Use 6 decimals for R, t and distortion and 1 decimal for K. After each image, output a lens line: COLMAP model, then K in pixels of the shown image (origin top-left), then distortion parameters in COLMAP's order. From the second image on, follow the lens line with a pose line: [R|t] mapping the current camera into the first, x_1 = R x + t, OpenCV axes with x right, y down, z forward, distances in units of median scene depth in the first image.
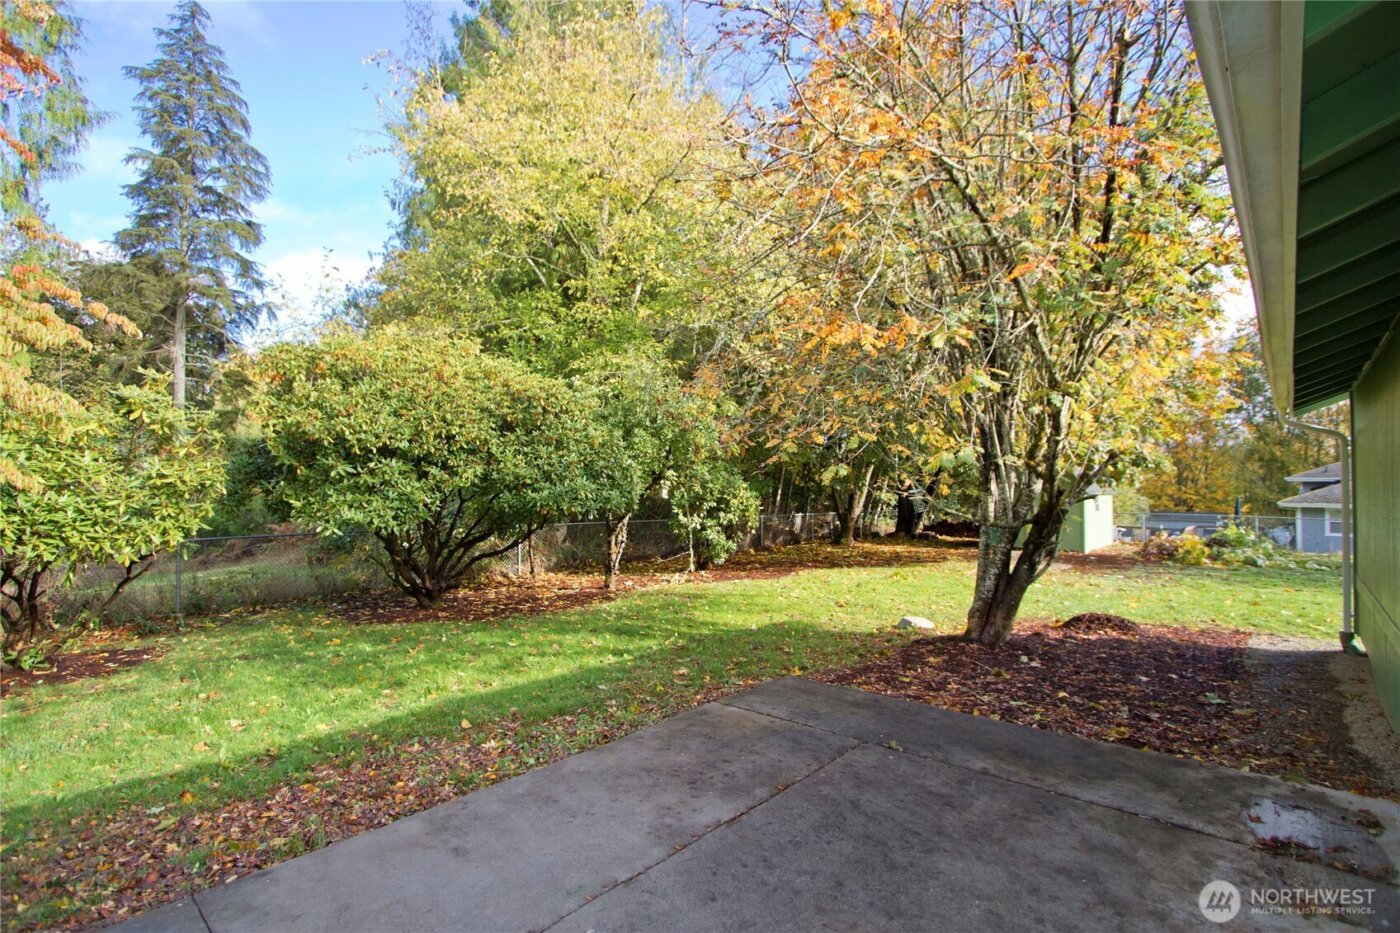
lens RADIAL K [[653.8, 0, 700.0], [0, 653.8, 464.4], [0, 0, 1]] dist [0.000929, 0.000014]
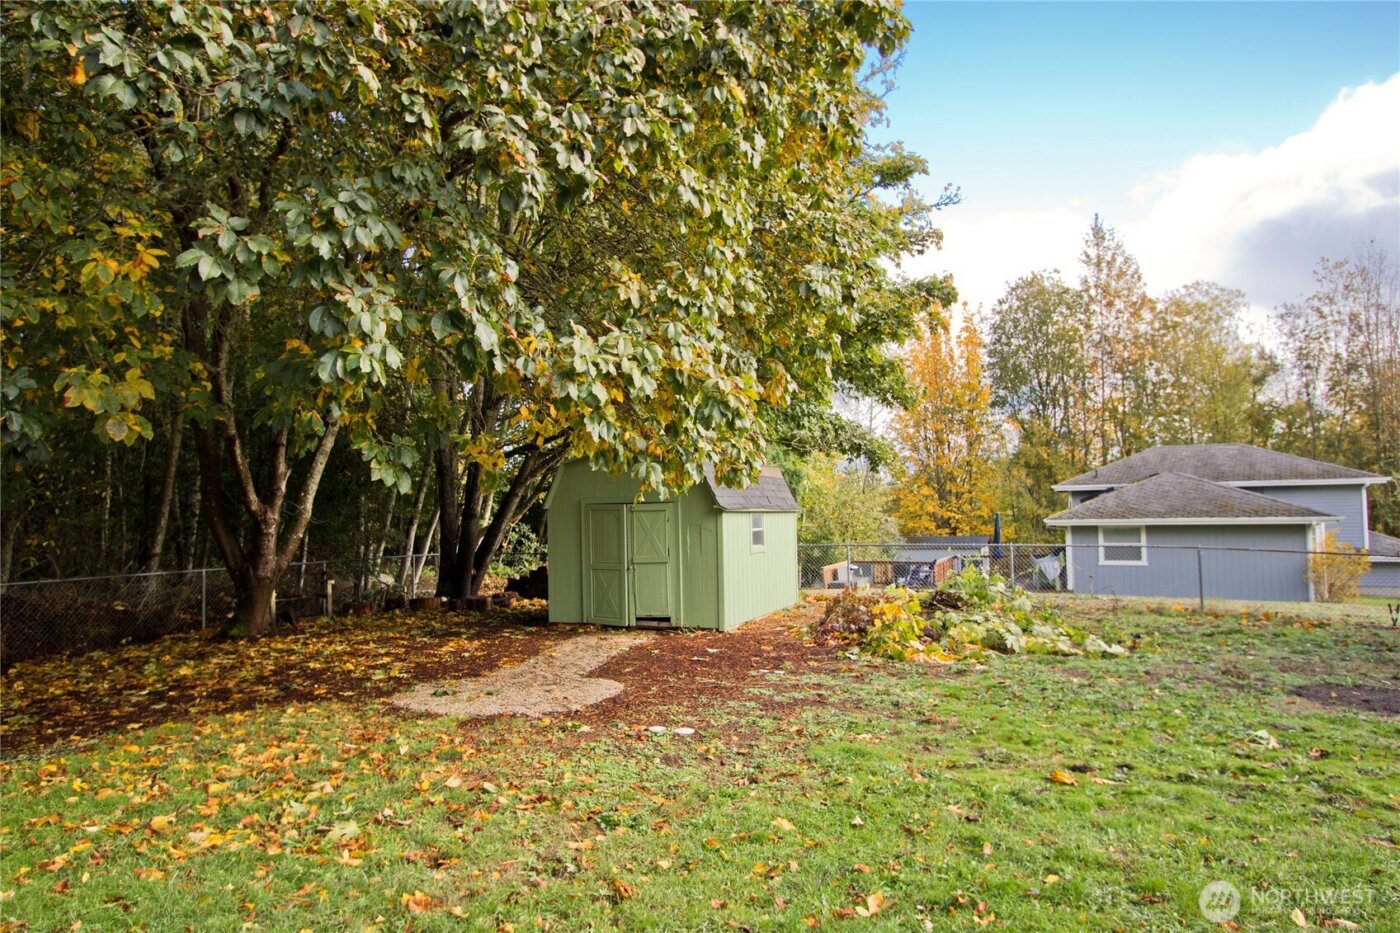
lens RADIAL K [[853.1, 0, 700.2], [0, 853.1, 468.4], [0, 0, 1]] dist [0.004217, -0.002237]
pose [[0.943449, -0.012403, 0.331287, 0.171397], [0.019737, 0.999629, -0.018782, 0.009272], [-0.330931, 0.024258, 0.943343, 0.190128]]
